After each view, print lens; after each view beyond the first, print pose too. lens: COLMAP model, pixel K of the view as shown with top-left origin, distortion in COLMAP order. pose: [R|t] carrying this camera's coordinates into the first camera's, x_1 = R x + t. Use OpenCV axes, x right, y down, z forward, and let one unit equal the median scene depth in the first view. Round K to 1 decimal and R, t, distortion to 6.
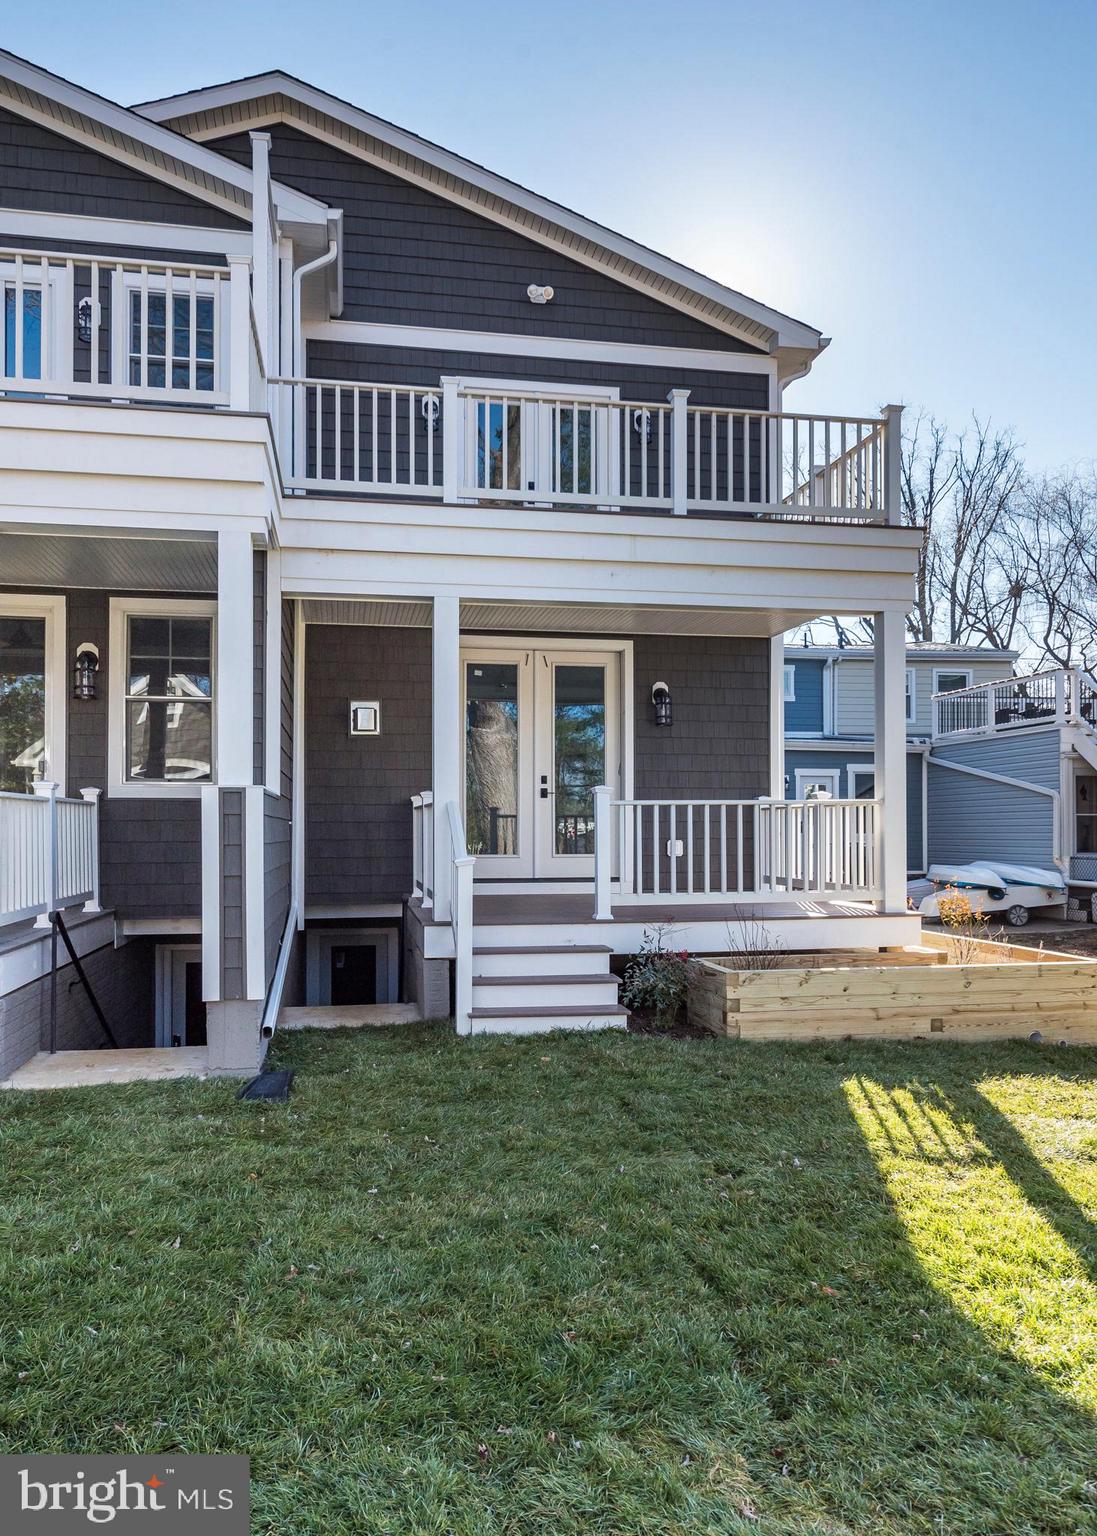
lens RADIAL K [[1086.0, 0, 546.5], [0, 1086.0, 823.0], [0, 0, 1]] dist [0.009517, 0.003194]
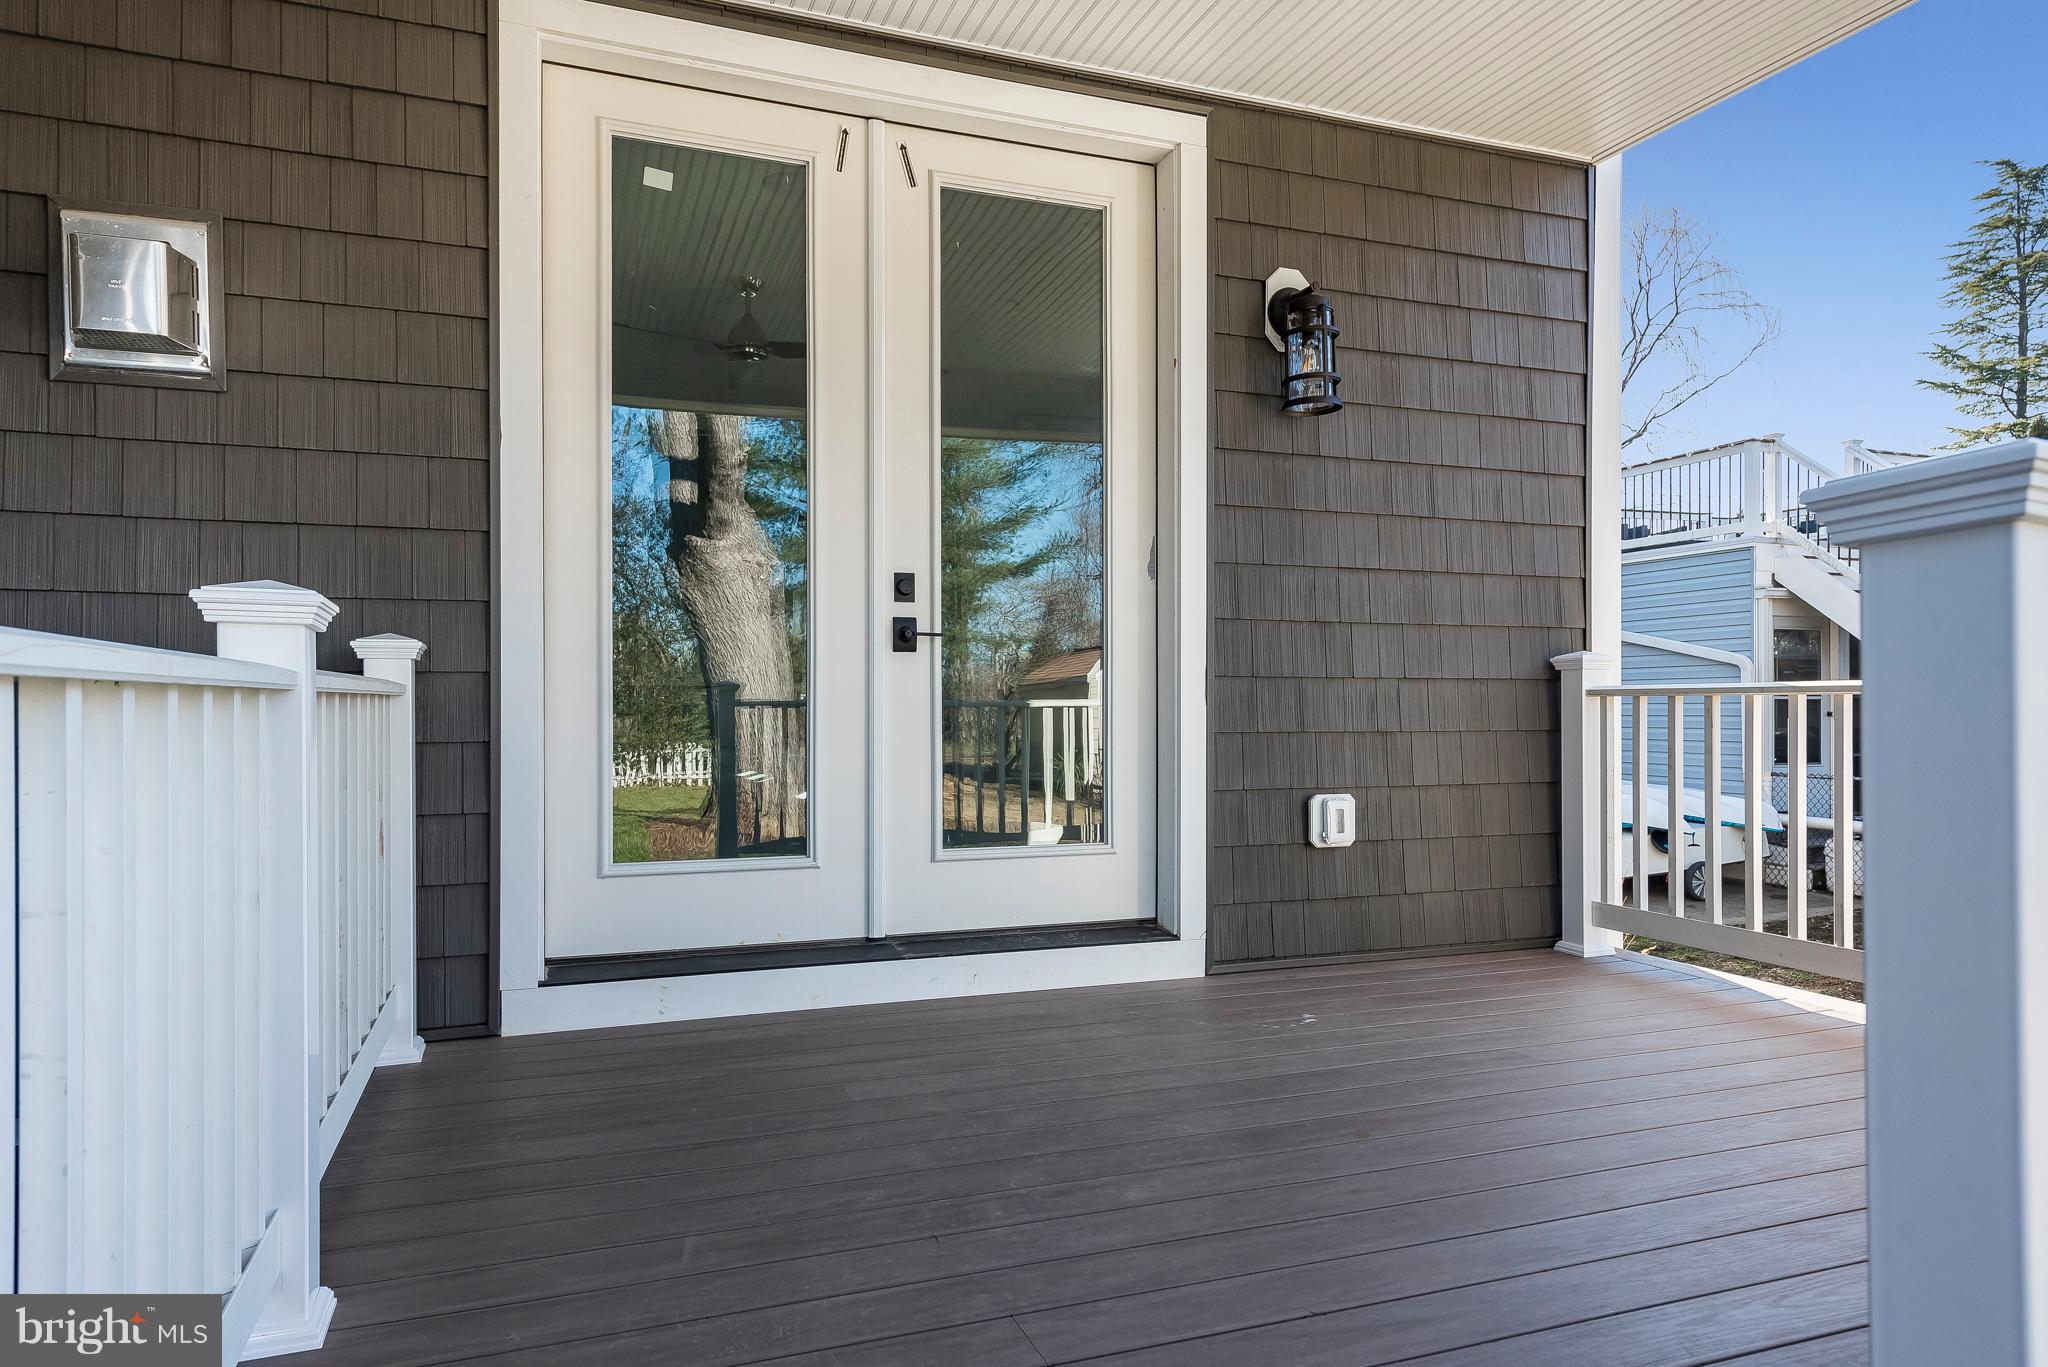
lens RADIAL K [[1283.0, 0, 1024.6], [0, 1283.0, 708.5], [0, 0, 1]] dist [0.000481, -0.000467]
pose [[0.984827, -0.001665, 0.173534, -0.029412], [0.000624, 0.999982, 0.006050, -0.010492], [-0.173541, -0.005850, 0.984809, 0.675566]]
